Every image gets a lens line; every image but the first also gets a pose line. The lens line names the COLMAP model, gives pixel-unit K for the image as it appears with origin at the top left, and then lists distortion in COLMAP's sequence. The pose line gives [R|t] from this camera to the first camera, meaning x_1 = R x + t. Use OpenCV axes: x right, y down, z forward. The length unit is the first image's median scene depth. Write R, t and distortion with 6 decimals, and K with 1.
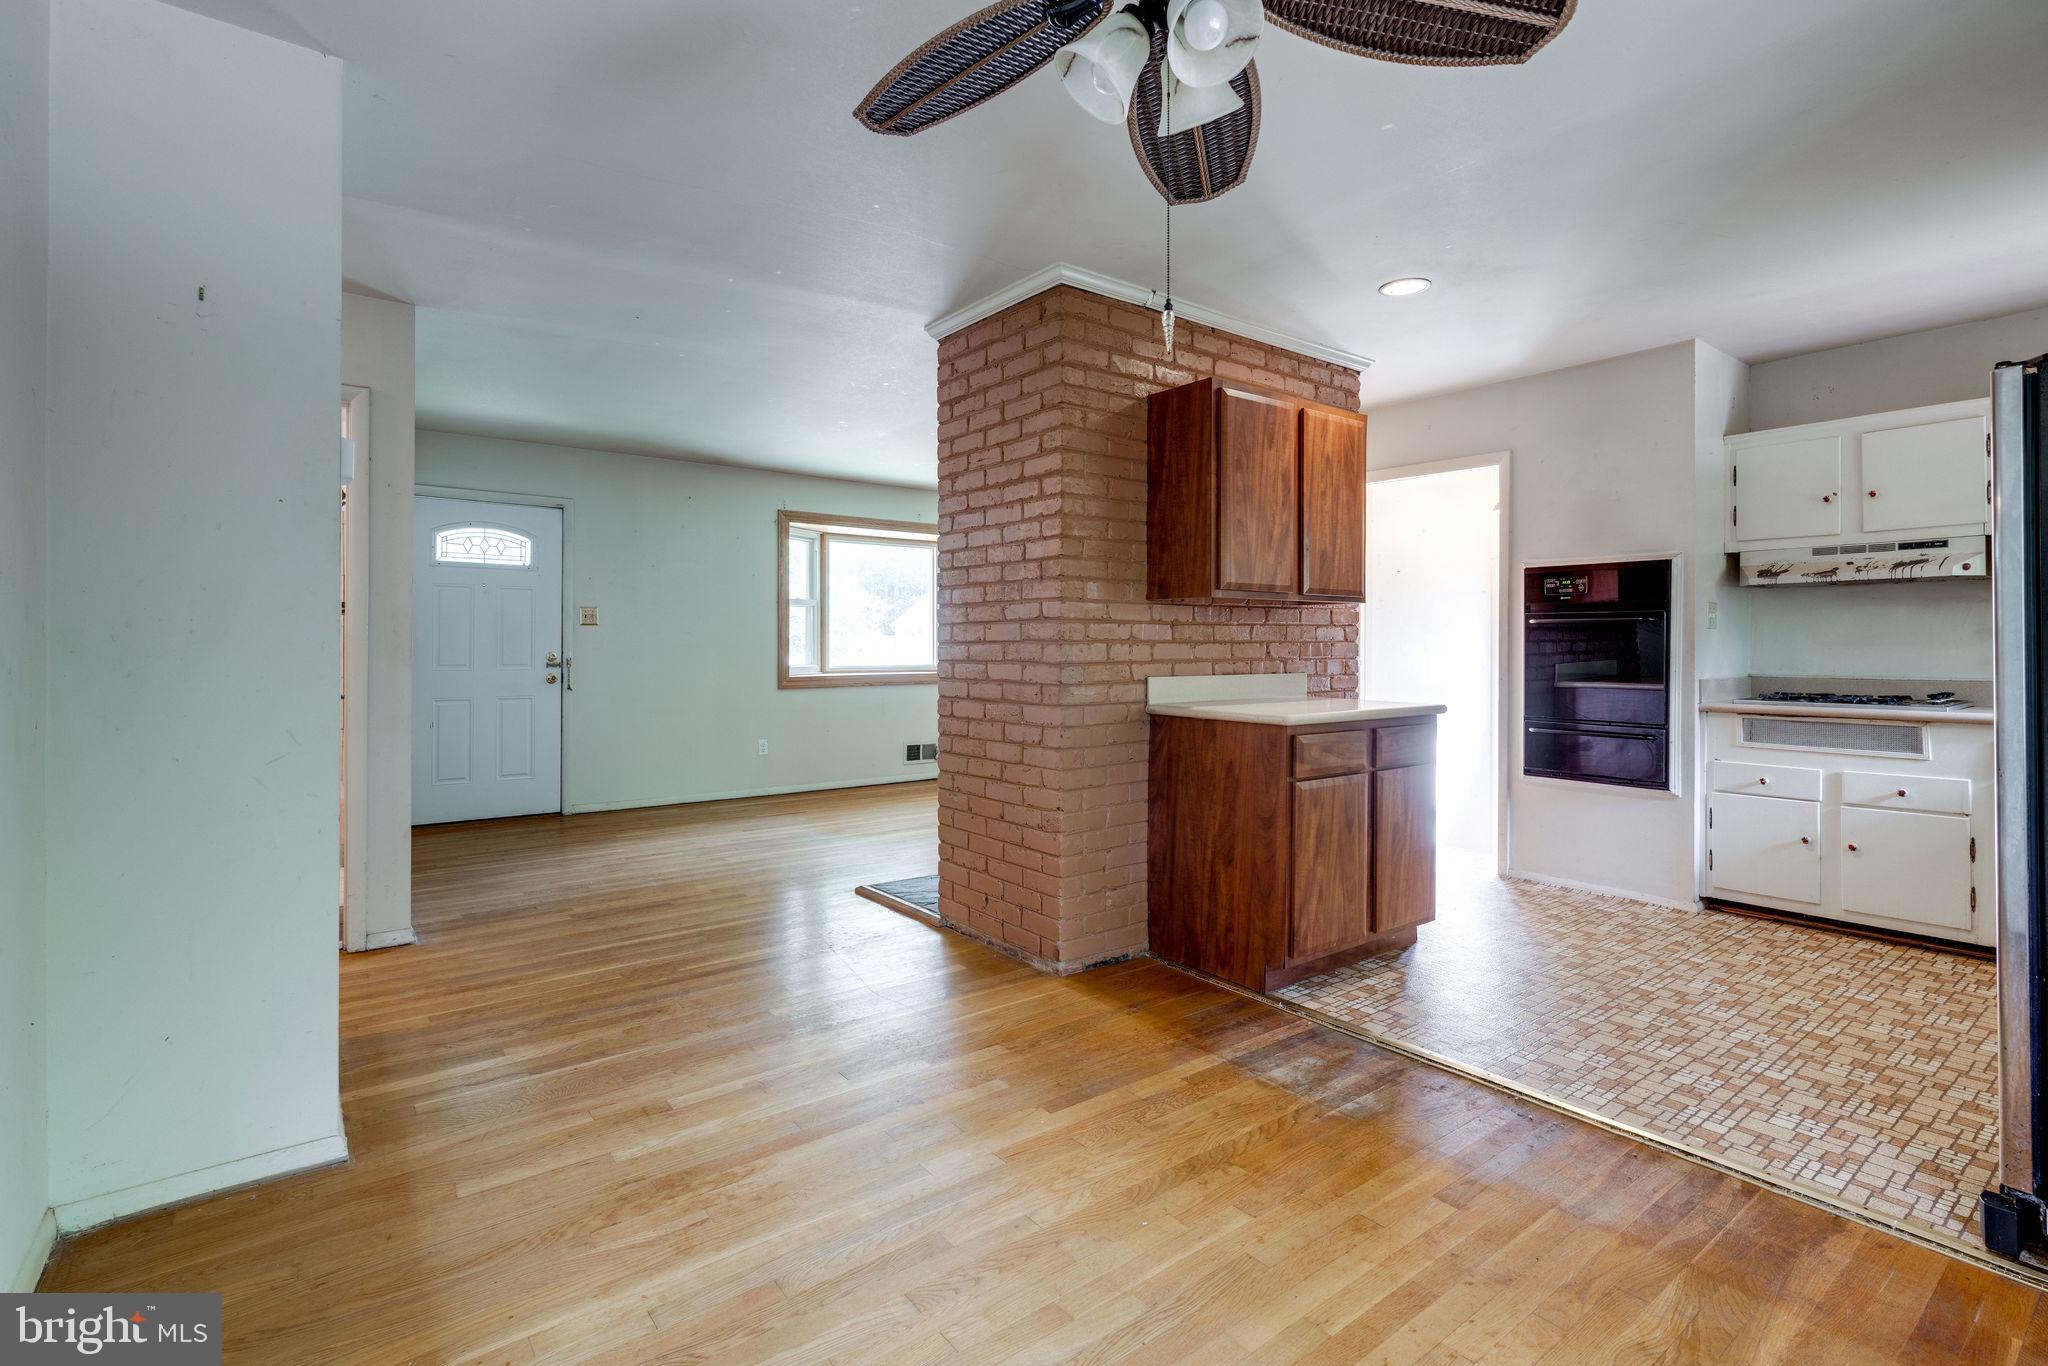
lens RADIAL K [[958.4, 0, 1020.2], [0, 958.4, 646.4], [0, 0, 1]] dist [0.001814, 0.001026]
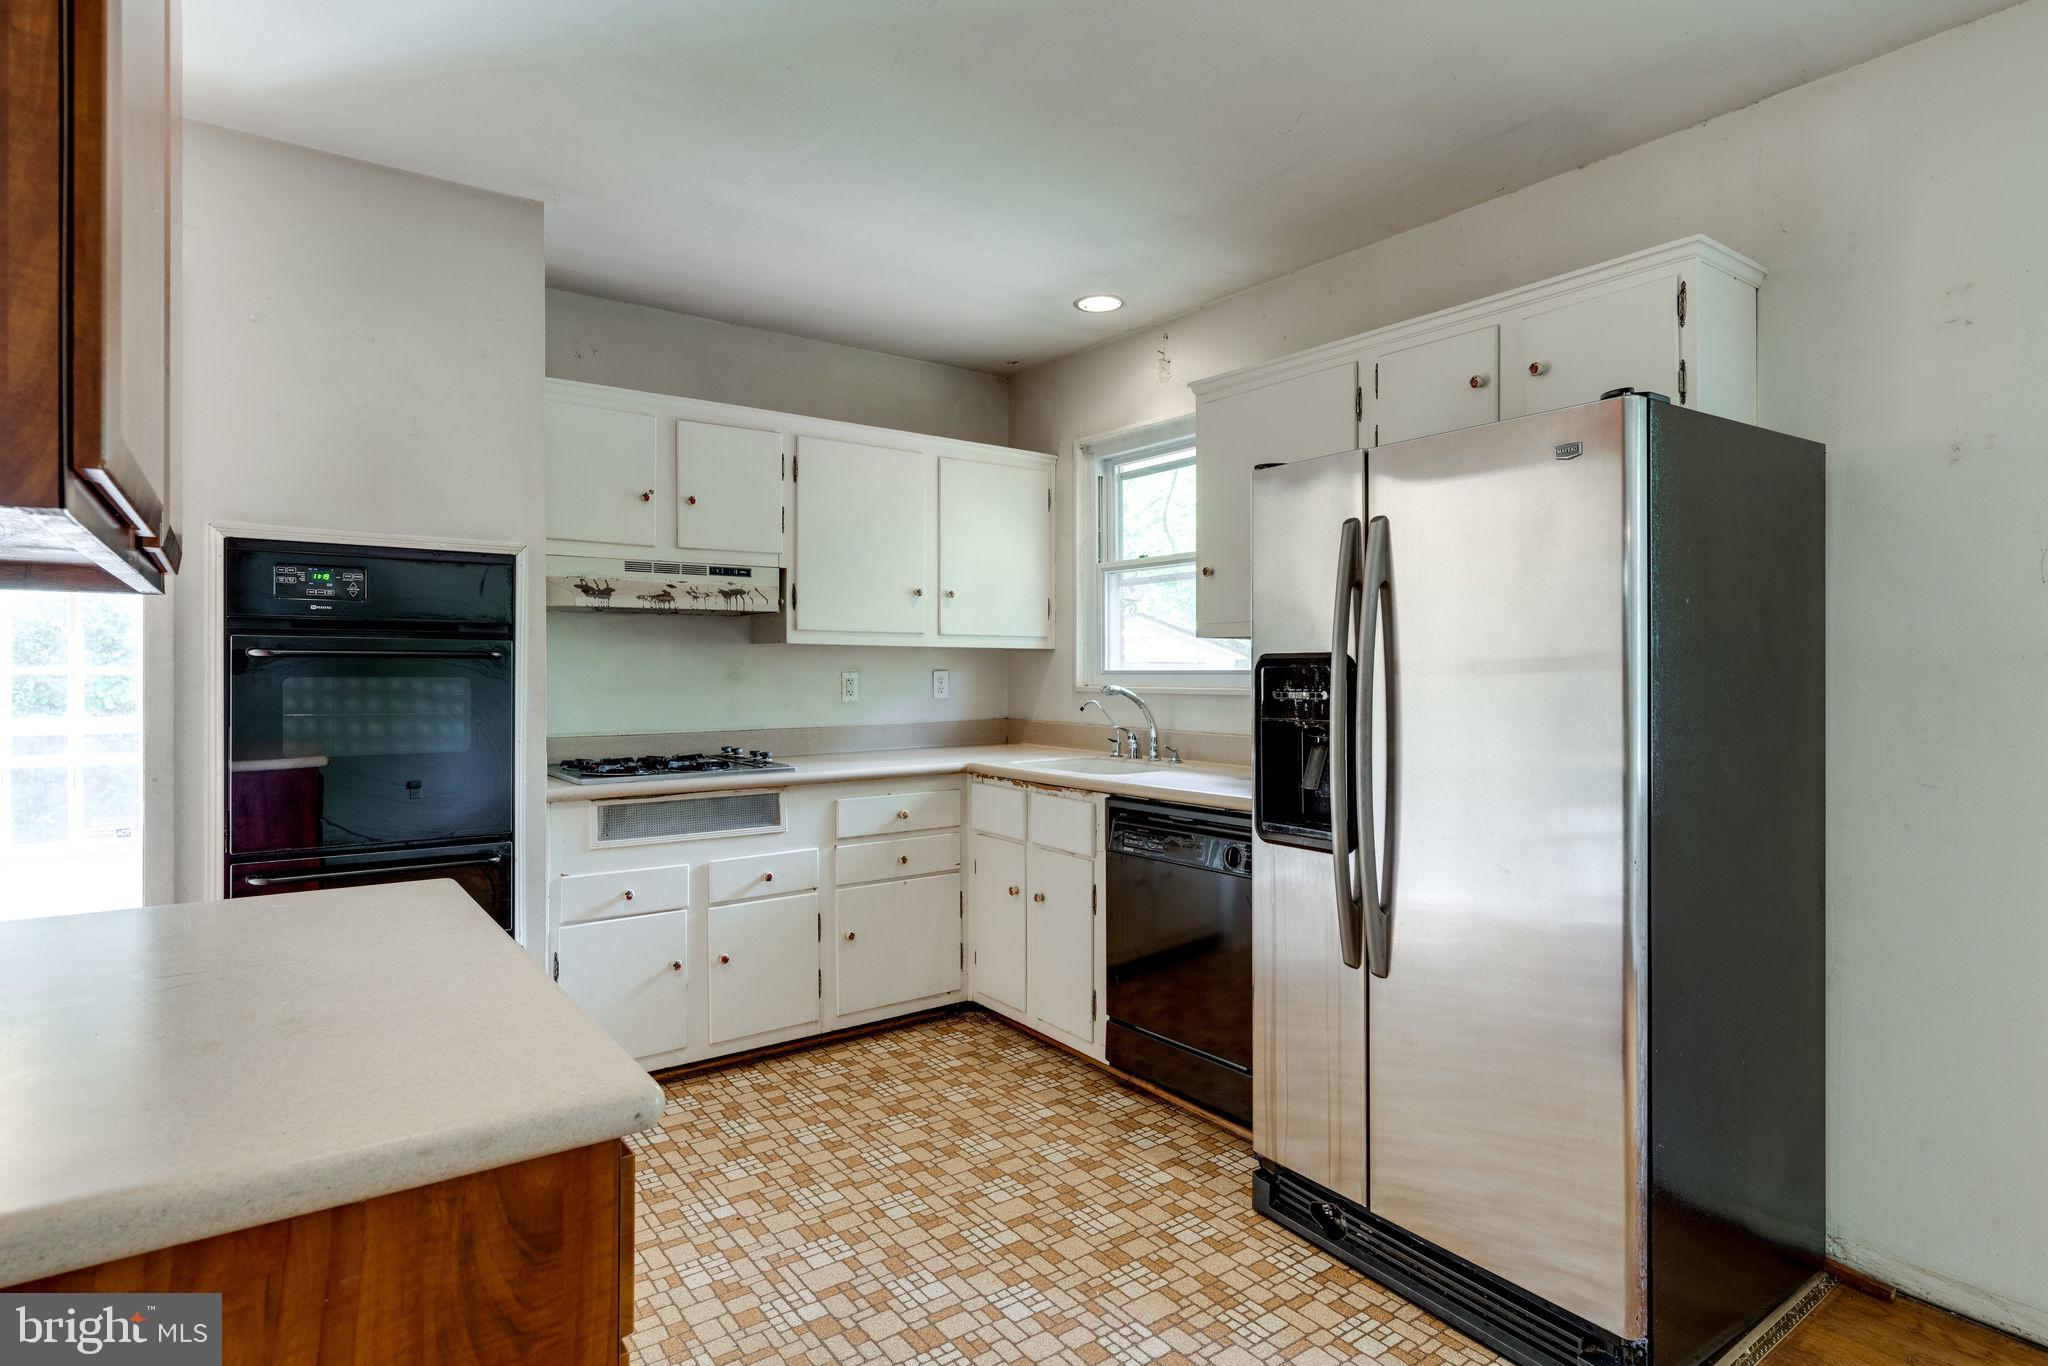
lens RADIAL K [[1067.5, 0, 1008.3], [0, 1067.5, 676.6], [0, 0, 1]] dist [-0.010513, 0.006416]
pose [[0.038320, -0.007242, 0.999239, 0.026816], [0.000150, 0.999974, 0.007242, -0.023439], [-0.999266, -0.000128, 0.038320, 0.791563]]
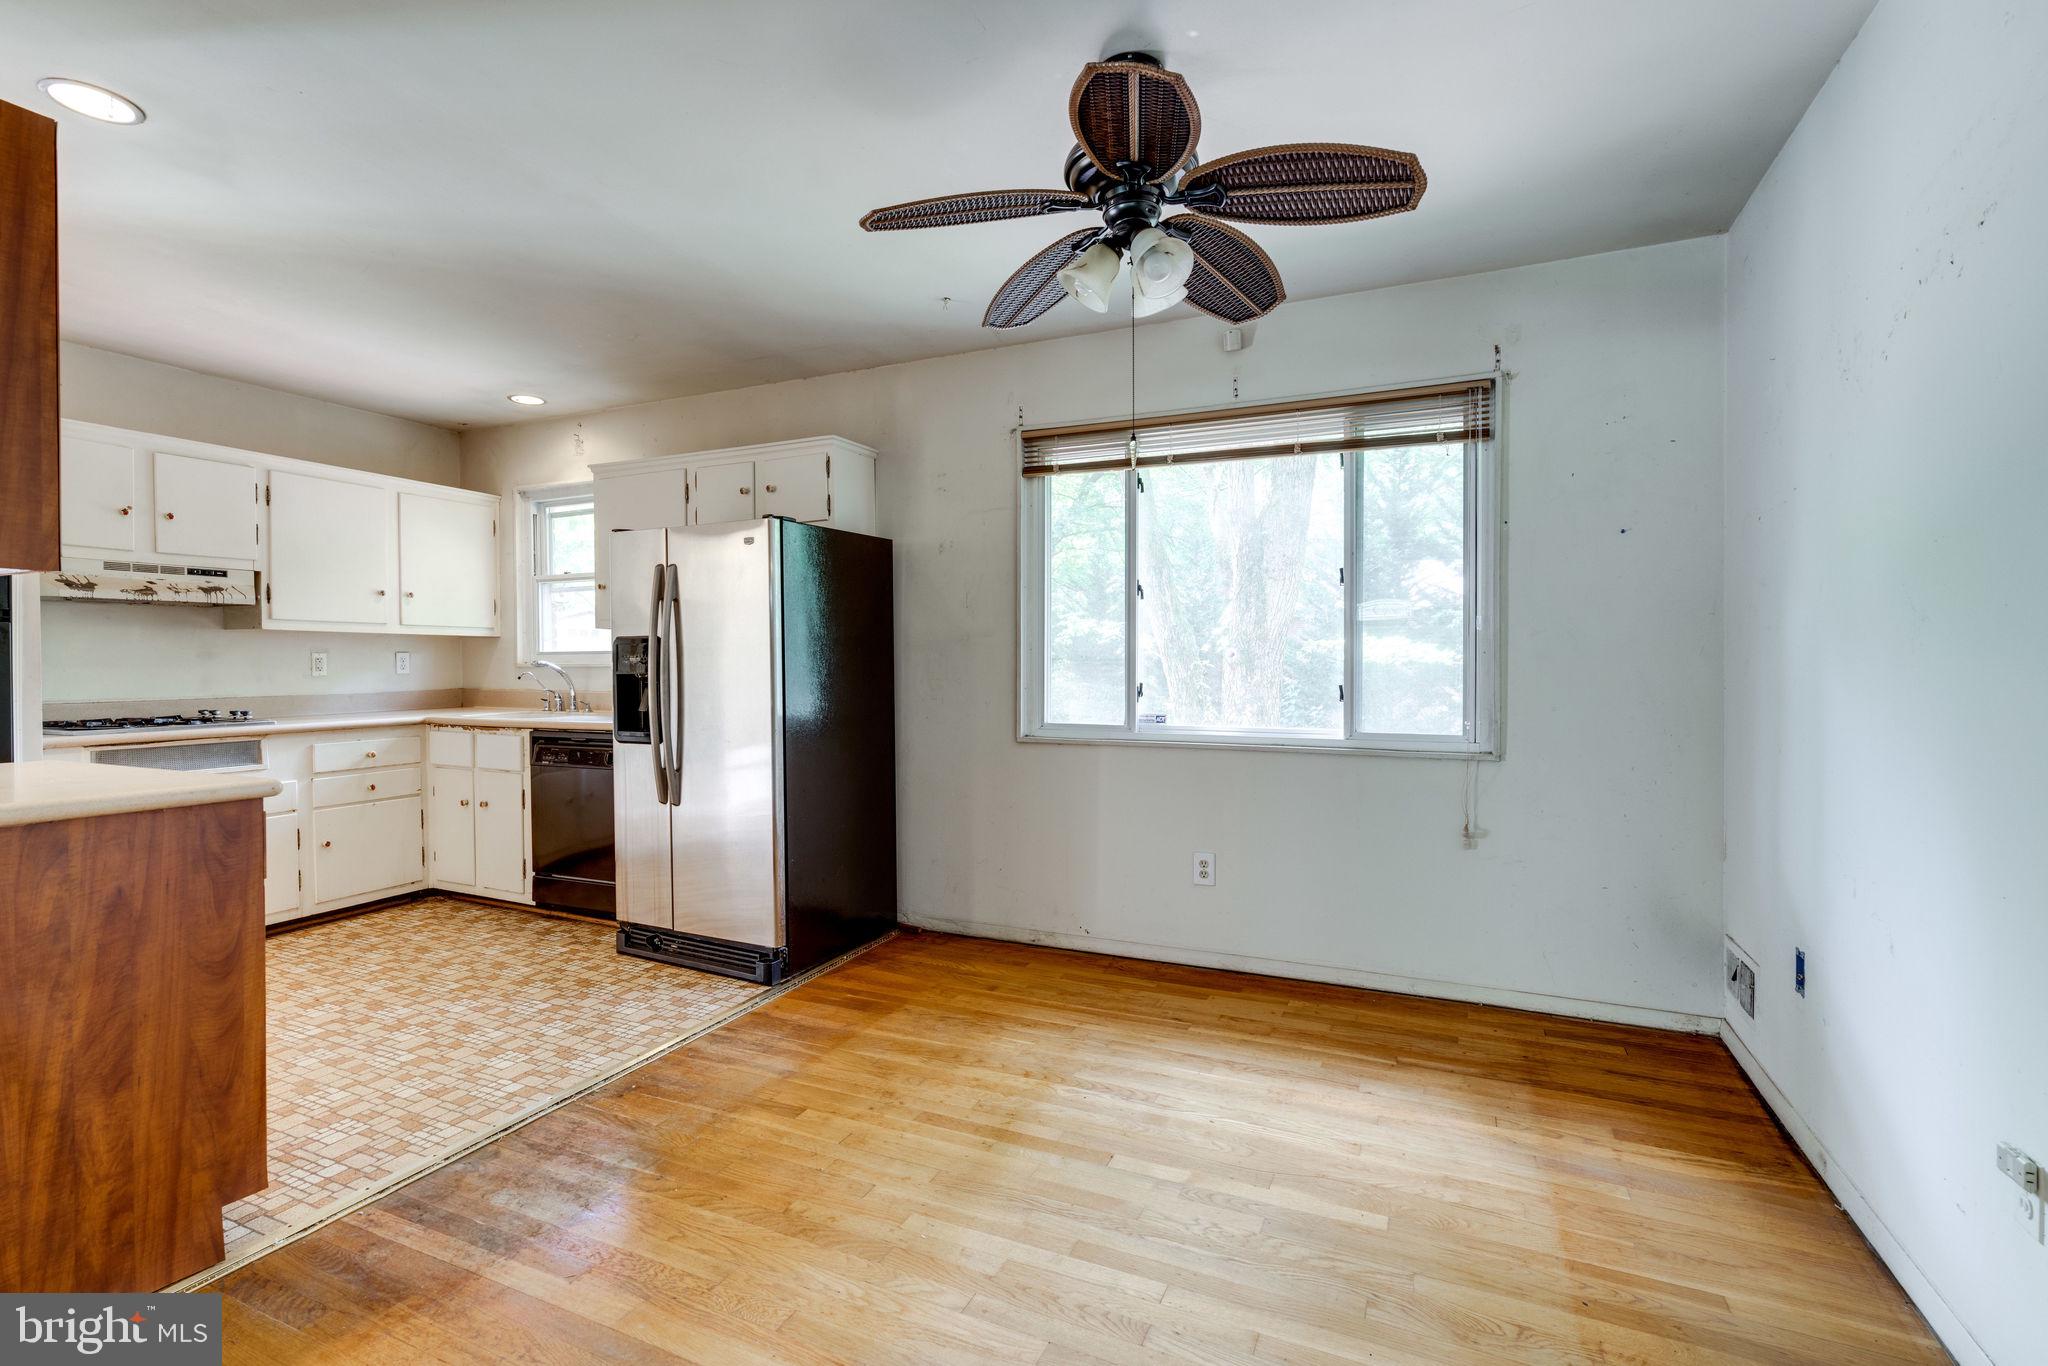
lens RADIAL K [[928.5, 0, 1010.2], [0, 928.5, 677.8], [0, 0, 1]] dist [-0.015178, 0.004438]
pose [[-0.460490, -0.013663, 0.887560, -0.420117], [0.003984, 0.999840, 0.017458, -0.003194], [-0.887656, 0.011575, -0.460362, 0.742807]]
